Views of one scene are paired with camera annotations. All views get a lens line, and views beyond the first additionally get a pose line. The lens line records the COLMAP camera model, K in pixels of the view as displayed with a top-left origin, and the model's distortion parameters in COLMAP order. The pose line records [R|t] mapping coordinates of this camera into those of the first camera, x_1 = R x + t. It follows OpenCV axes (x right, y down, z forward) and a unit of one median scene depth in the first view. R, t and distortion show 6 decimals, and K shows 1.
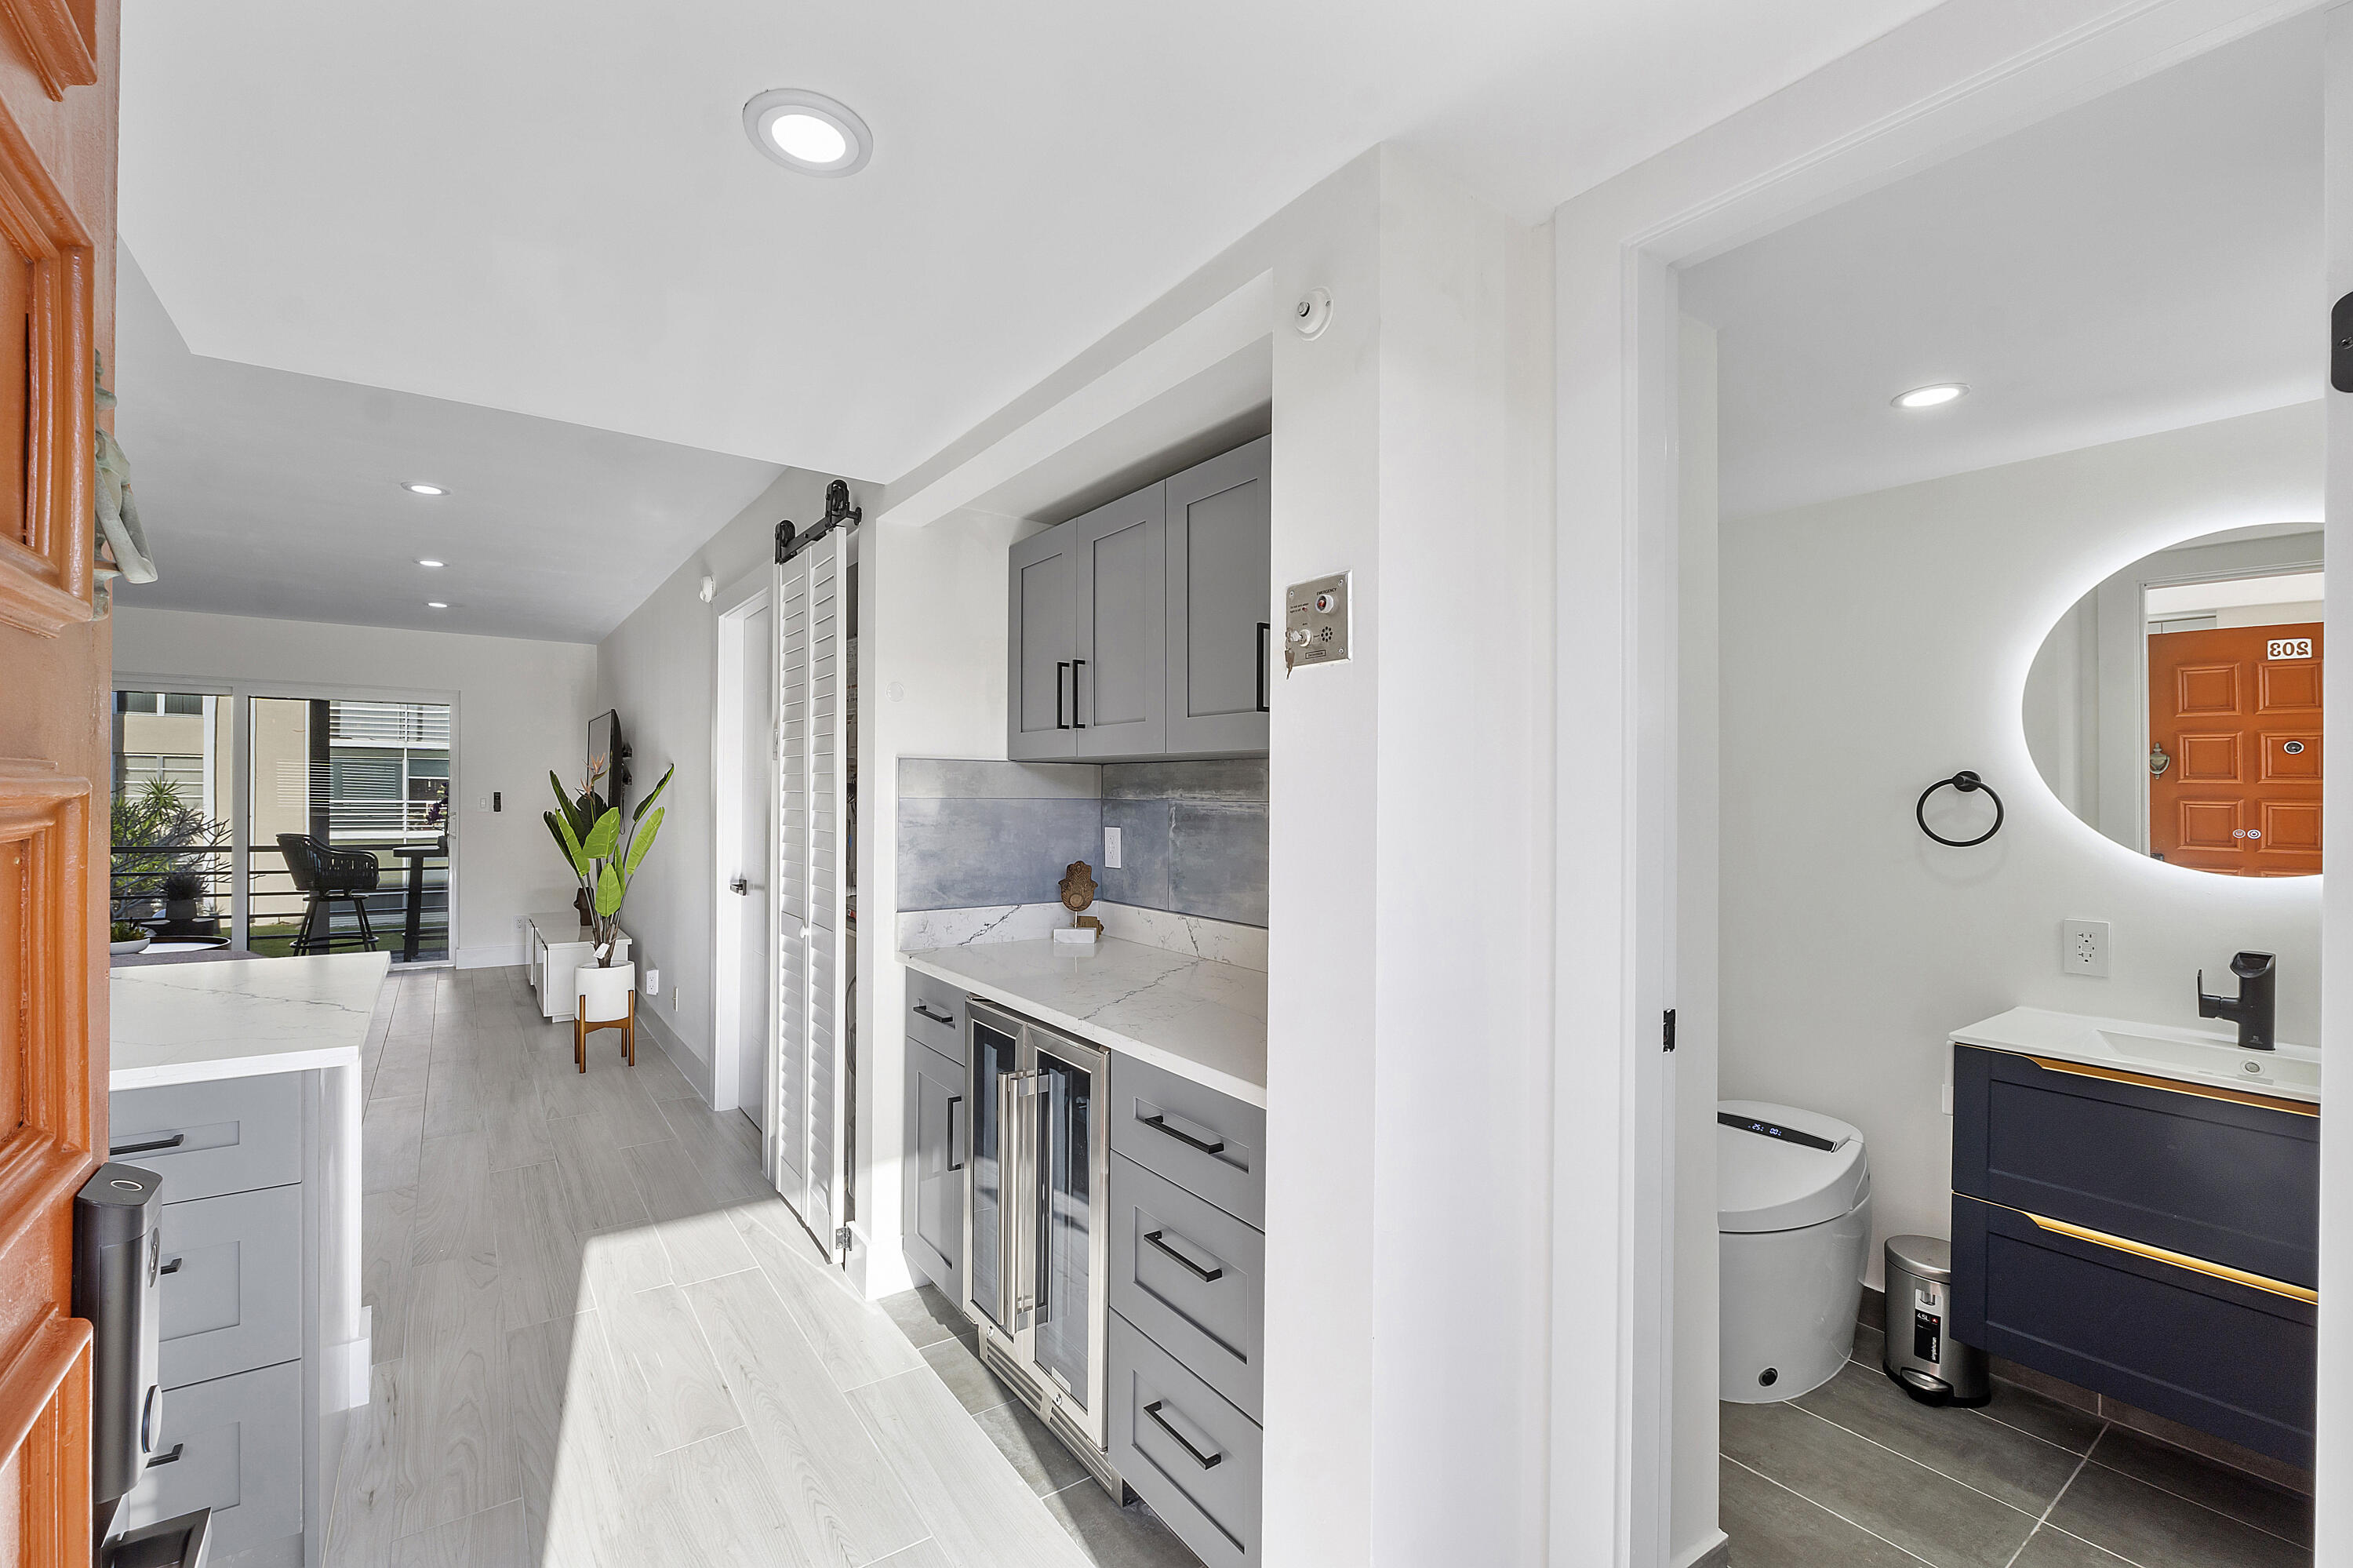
lens RADIAL K [[989.5, 0, 1181.4], [0, 989.5, 793.1], [0, 0, 1]] dist [-0.001482, -0.000538]
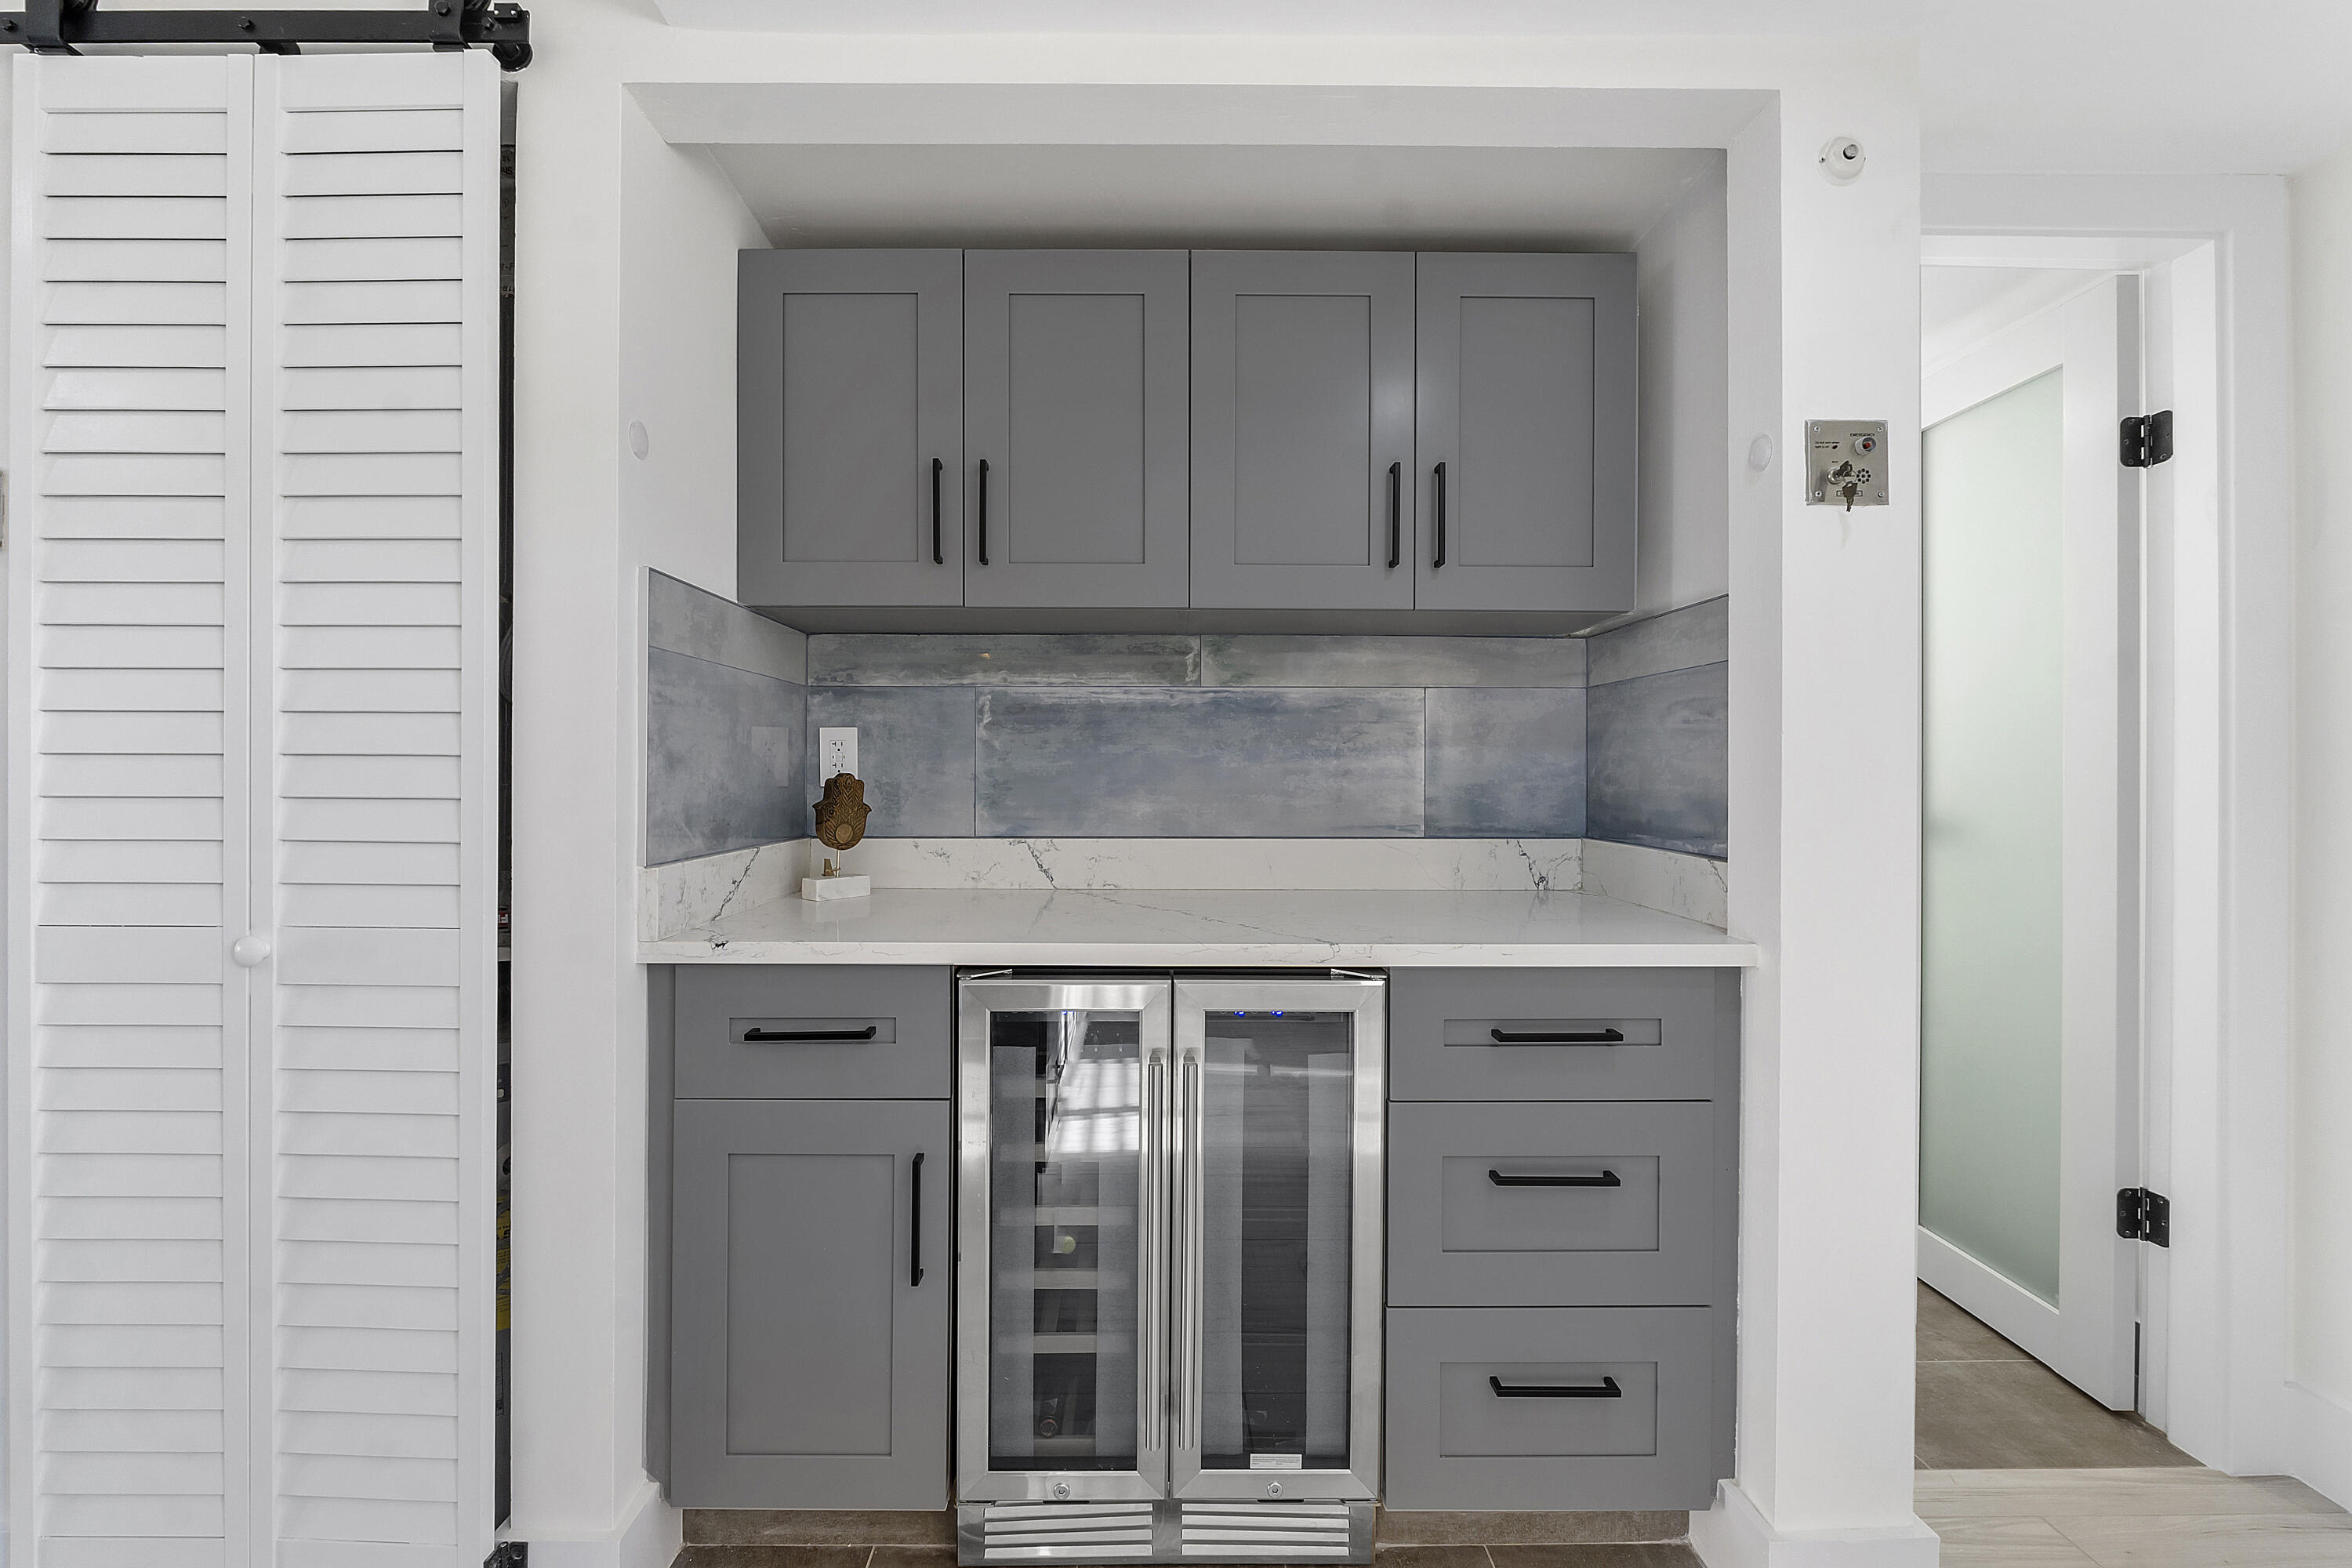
lens RADIAL K [[989.0, 0, 1166.3], [0, 989.0, 776.9], [0, 0, 1]] dist [-0.001482, -0.000538]
pose [[0.575617, -0.014116, 0.817597, -0.498063], [0.003883, 0.999887, 0.014530, 0.060257], [-0.817710, -0.005189, 0.575607, 0.435647]]
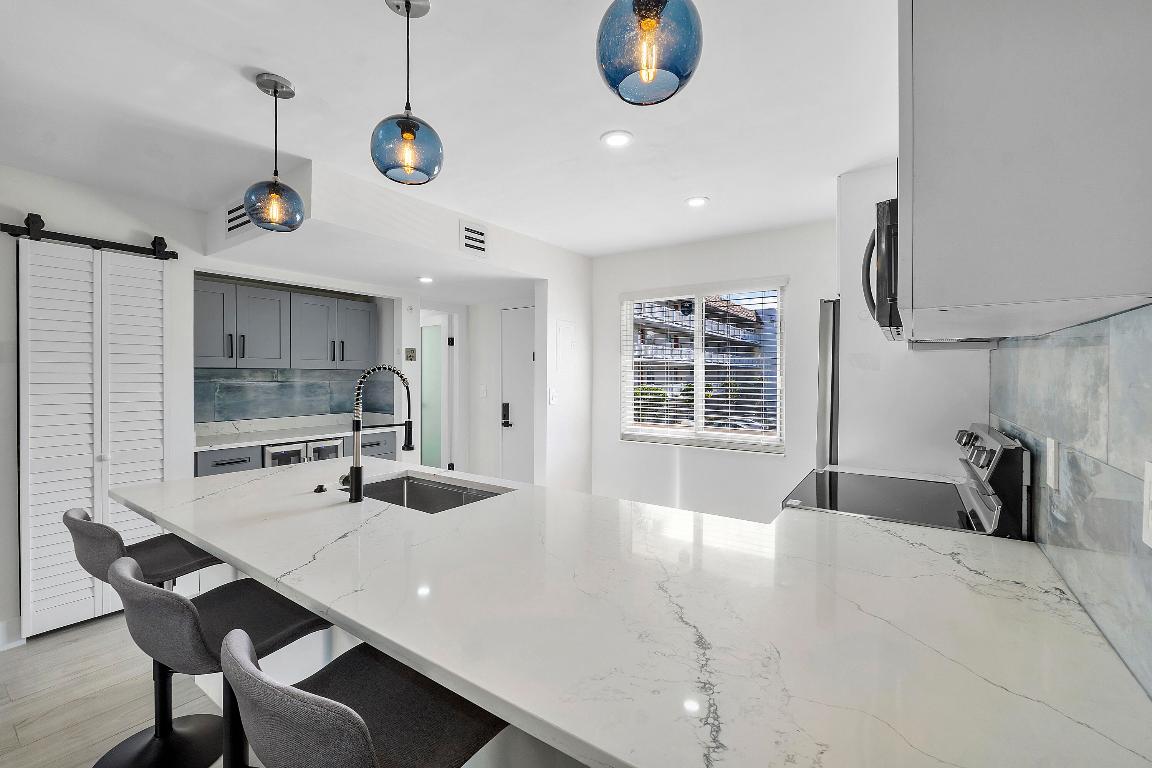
lens RADIAL K [[484.4, 0, 571.9], [0, 484.4, 376.4], [0, 0, 1]] dist [-0.001482, -0.000538]
pose [[-0.323705, -0.021389, 0.945916, -1.545998], [-0.010449, 0.999764, 0.019031, -0.043677], [-0.946100, -0.003724, -0.323853, 0.455289]]
